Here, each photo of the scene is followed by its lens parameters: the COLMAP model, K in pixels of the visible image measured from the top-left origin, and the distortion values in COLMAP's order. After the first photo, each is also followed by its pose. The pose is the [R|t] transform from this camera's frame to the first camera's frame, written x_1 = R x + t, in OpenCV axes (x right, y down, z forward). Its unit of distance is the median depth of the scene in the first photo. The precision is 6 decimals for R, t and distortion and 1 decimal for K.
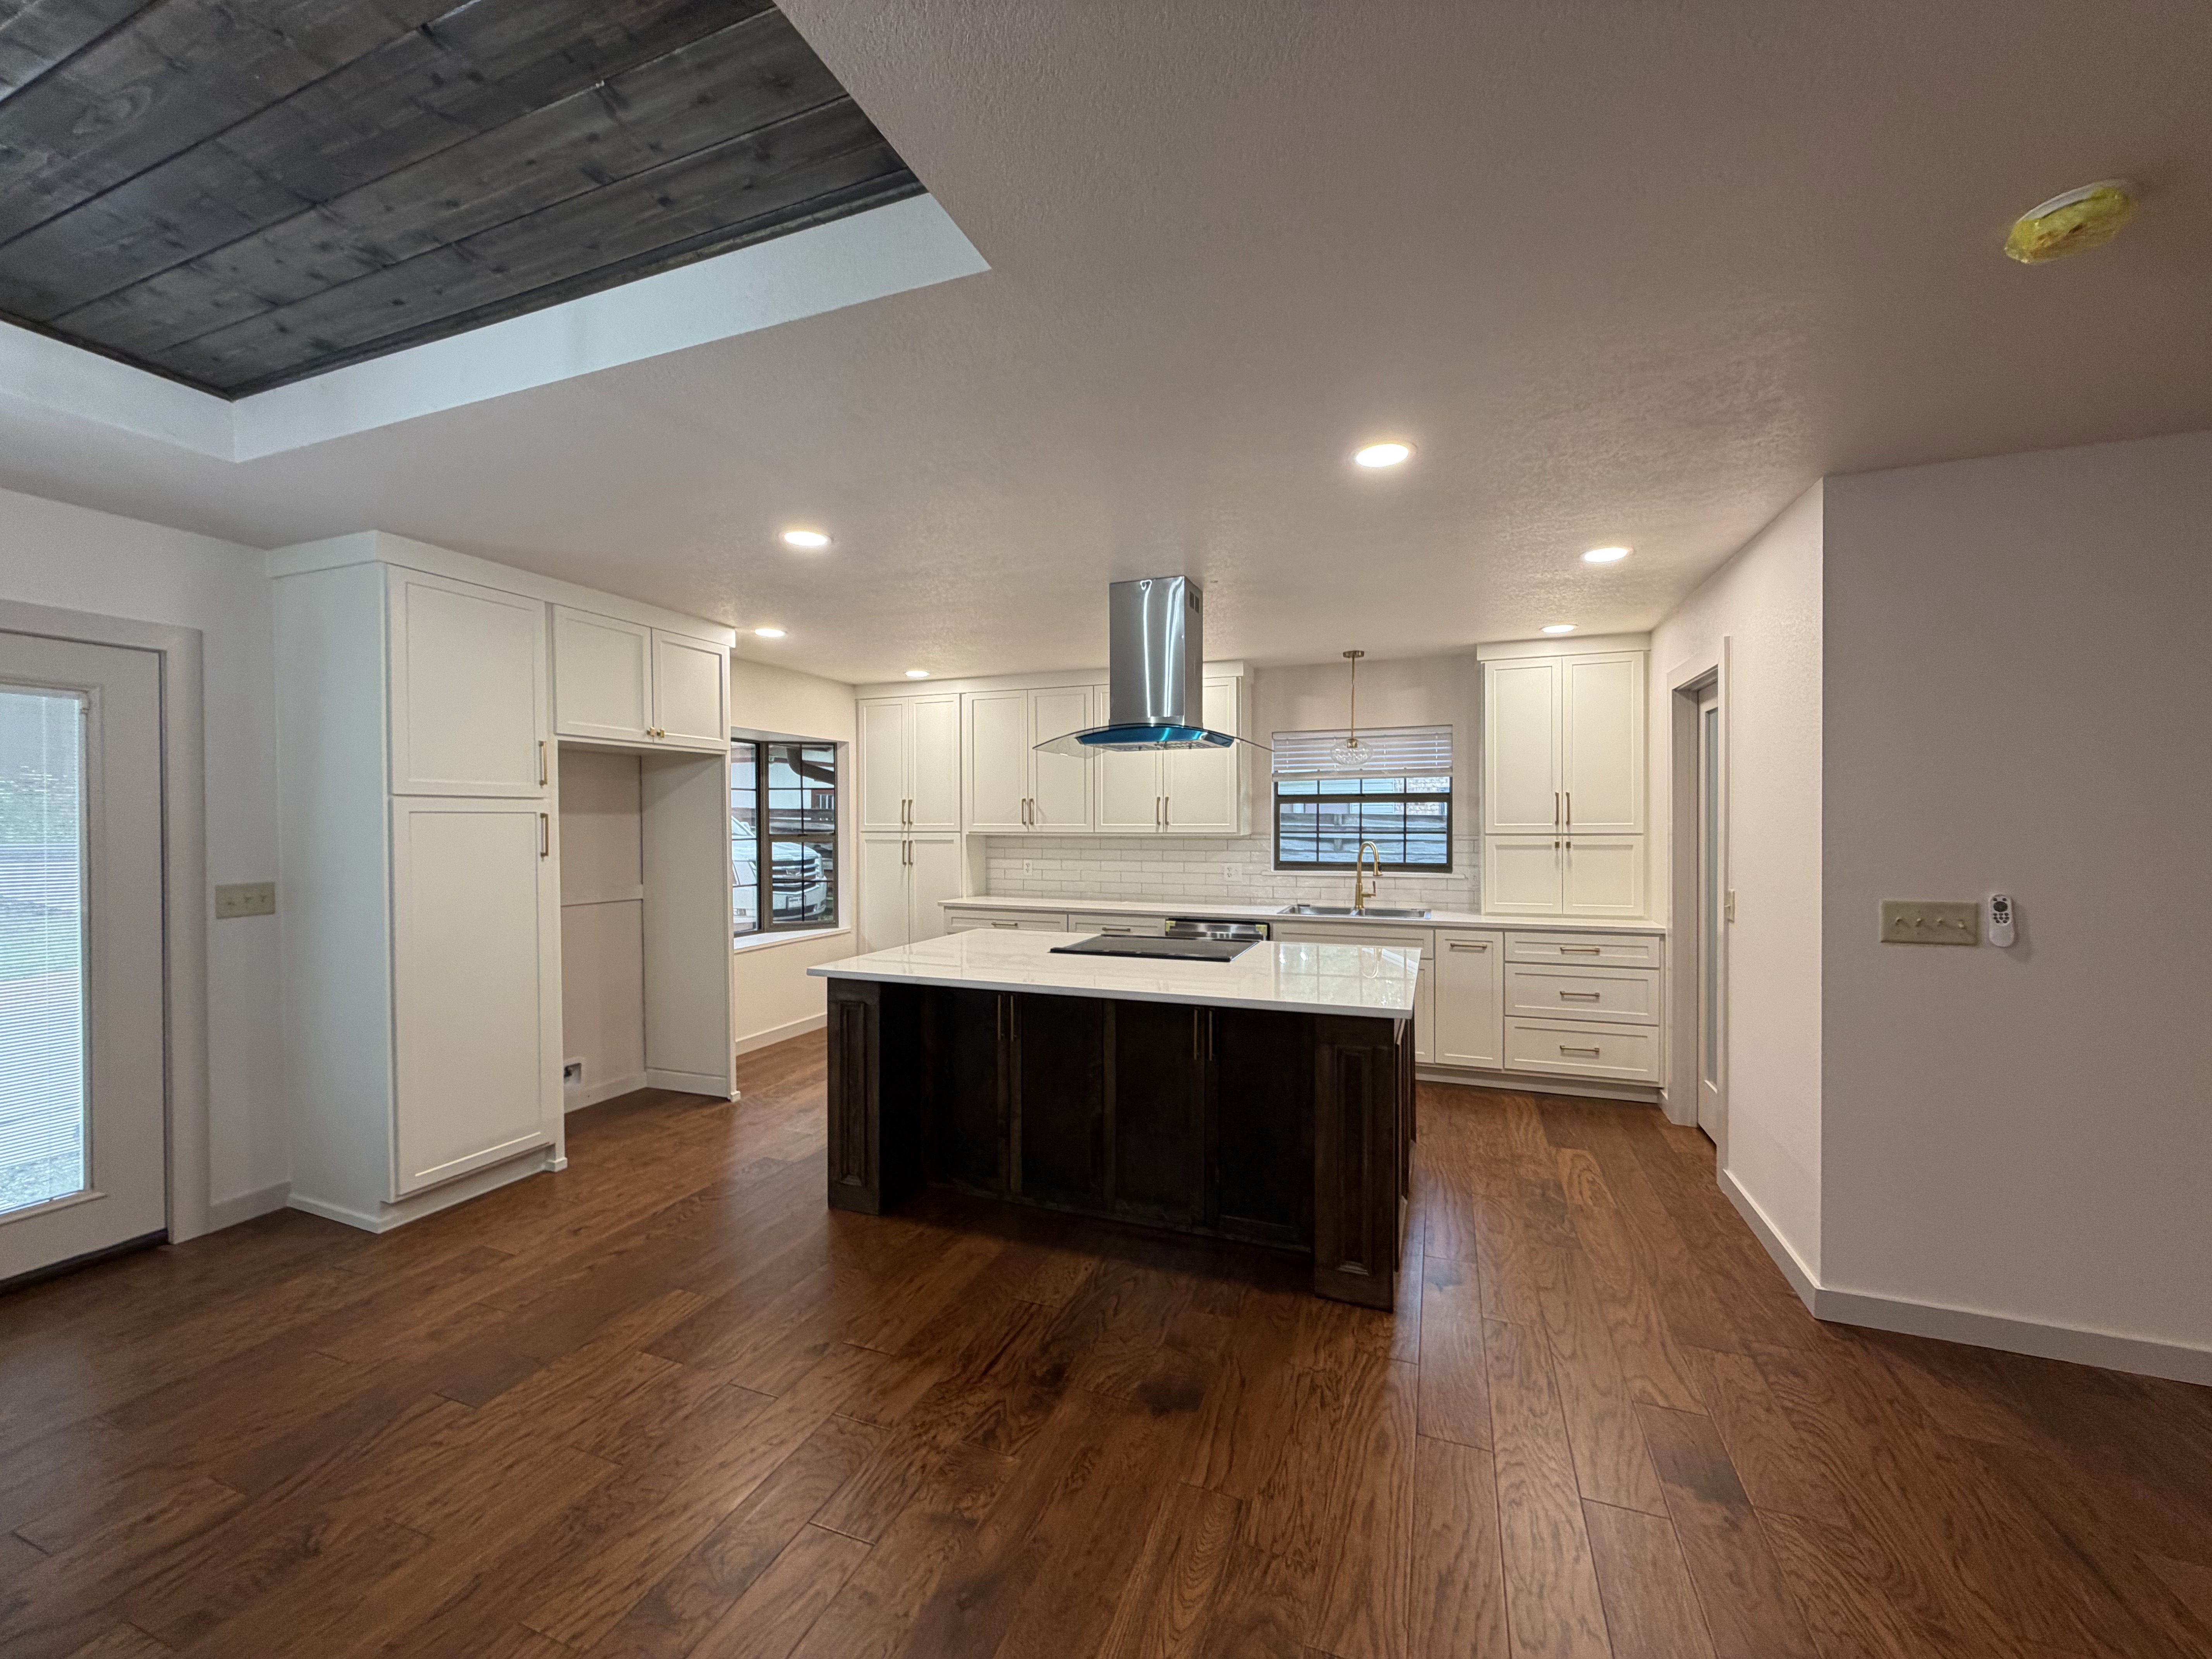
lens RADIAL K [[878.2, 0, 1101.1], [0, 878.2, 832.2], [0, 0, 1]] dist [-0.000103, 0.000053]
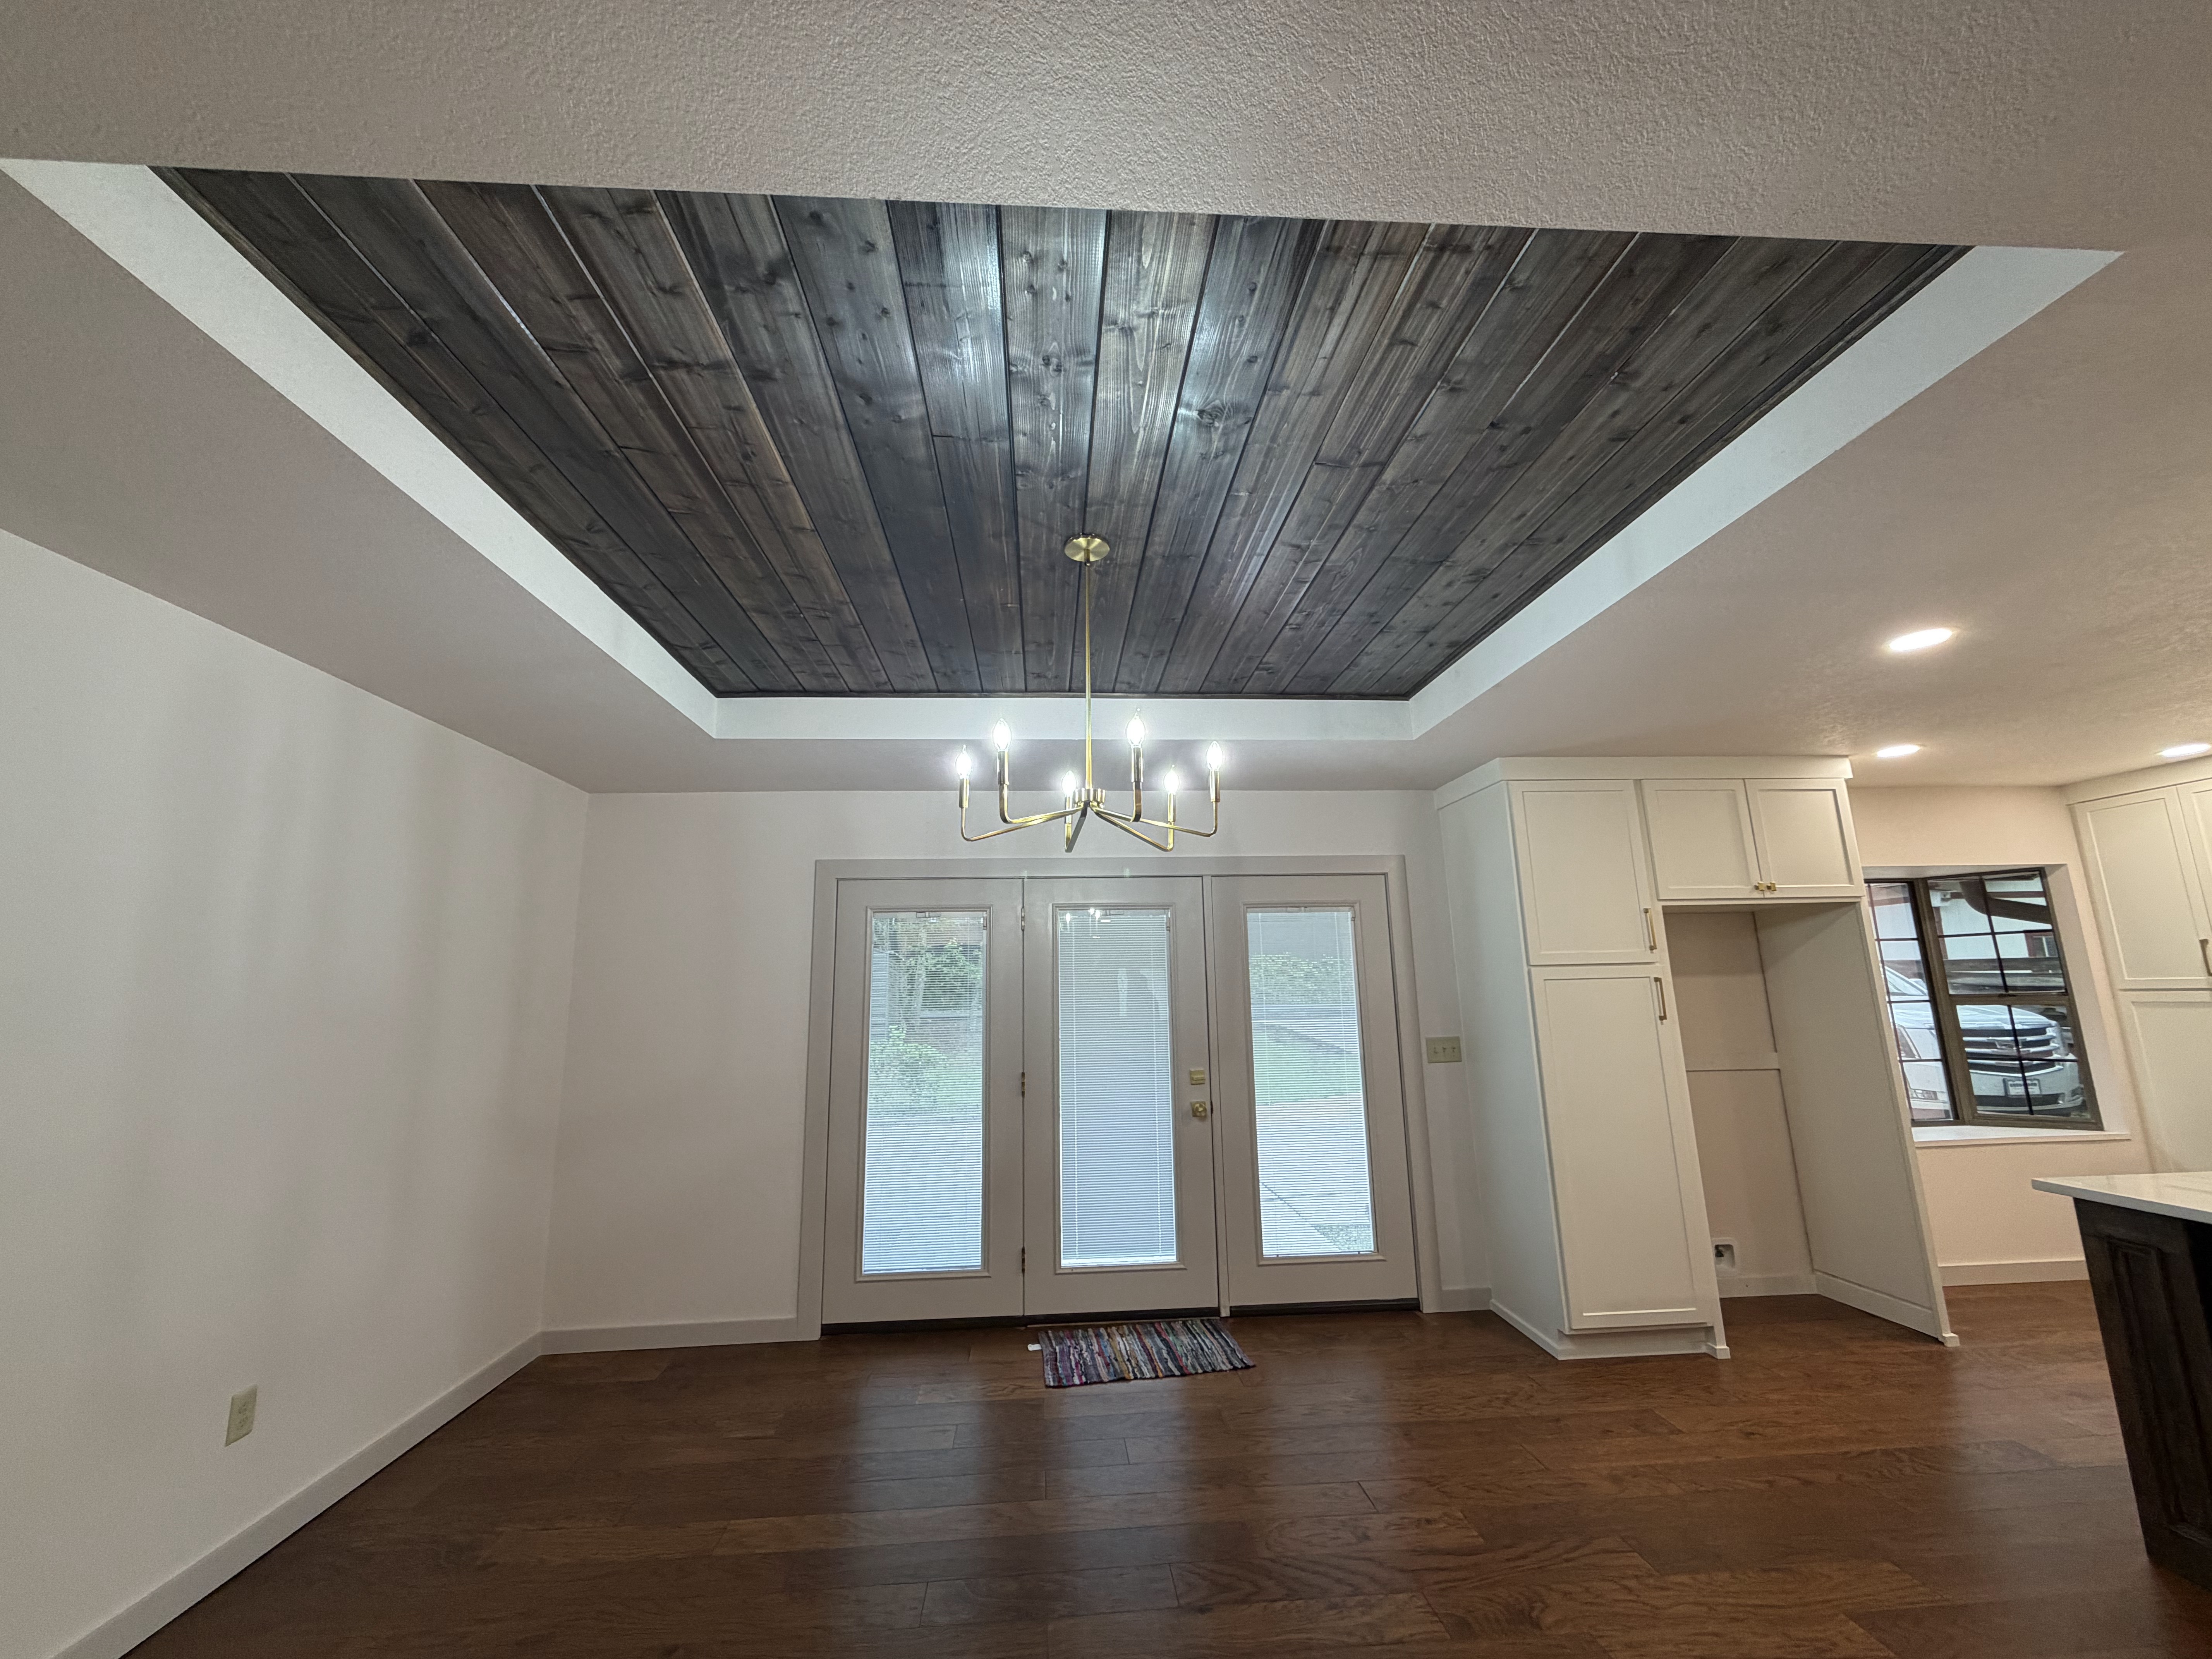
lens RADIAL K [[878.2, 0, 1101.1], [0, 878.2, 832.2], [0, 0, 1]] dist [-0.000103, 0.000053]
pose [[0.424531, -0.173151, -0.888703, 0.039003], [0.010500, 0.982419, -0.186395, -0.003503], [0.905353, 0.069799, 0.418885, -0.043350]]
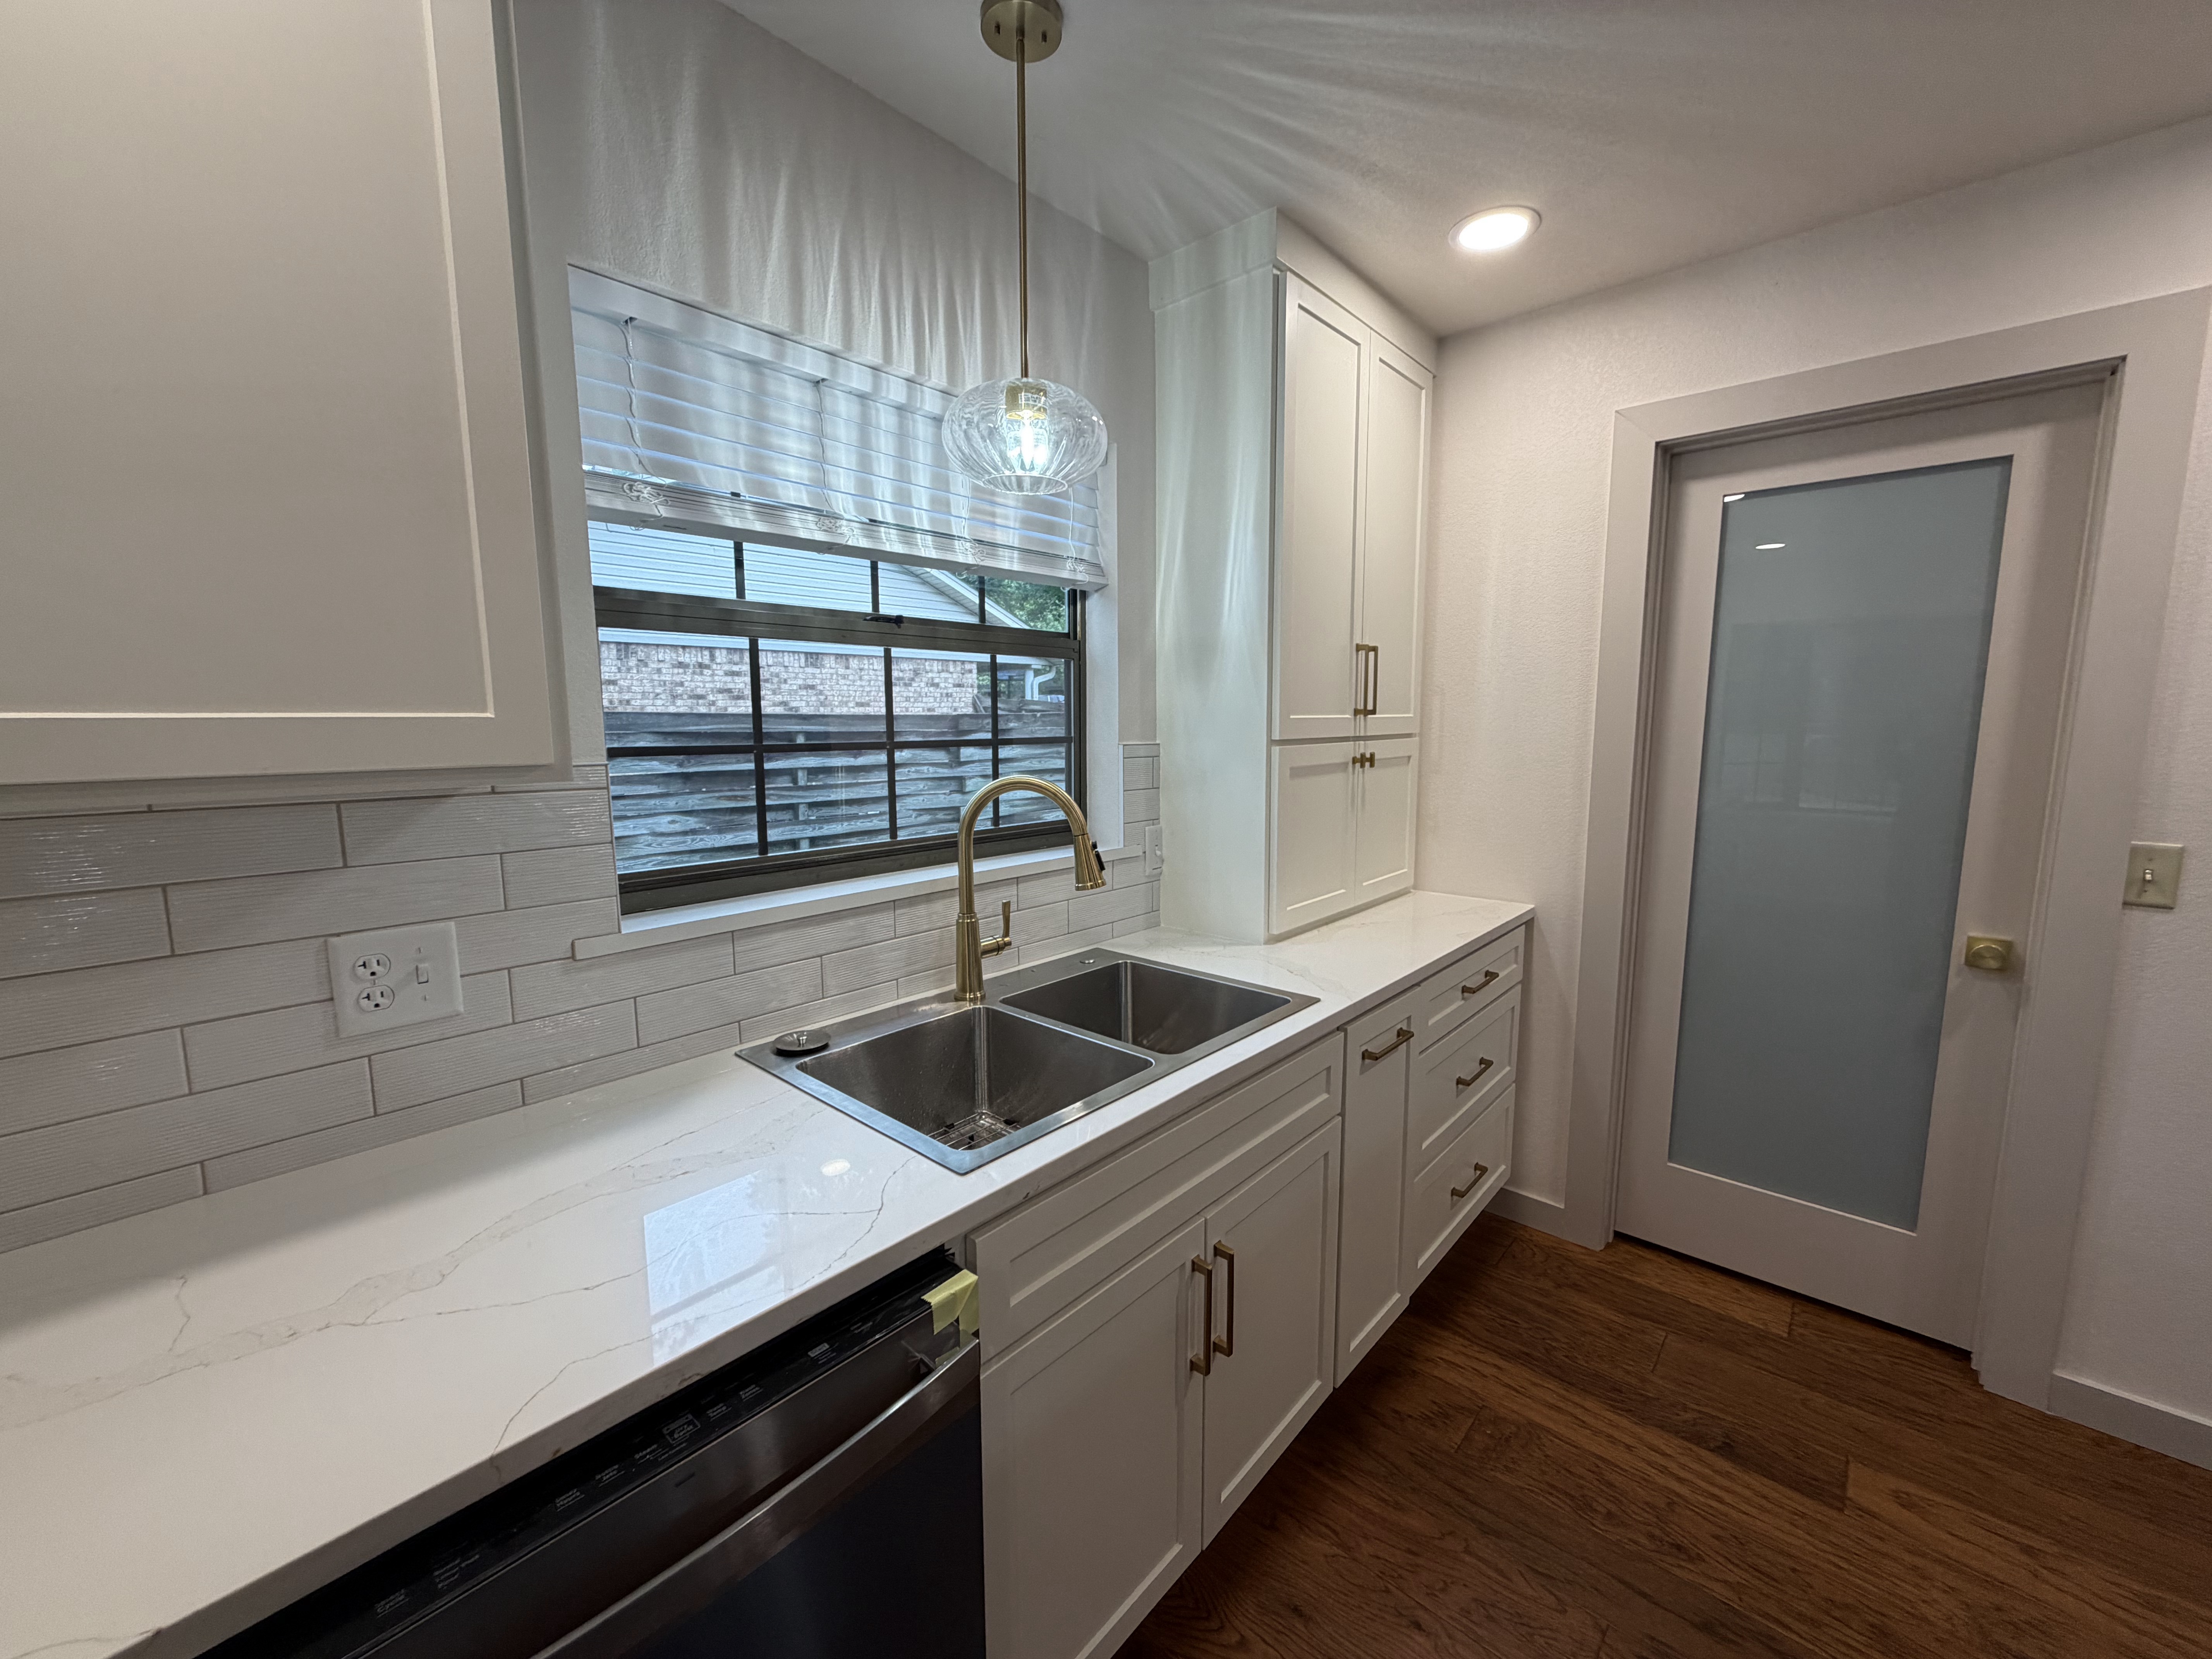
lens RADIAL K [[878.2, 0, 1101.1], [0, 878.2, 832.2], [0, 0, 1]] dist [-0.000103, 0.000053]
pose [[0.354871, -0.118042, 0.927433, 0.054606], [0.014777, 0.992582, 0.120679, -0.007830], [-0.934798, -0.029121, 0.353983, 1.267950]]
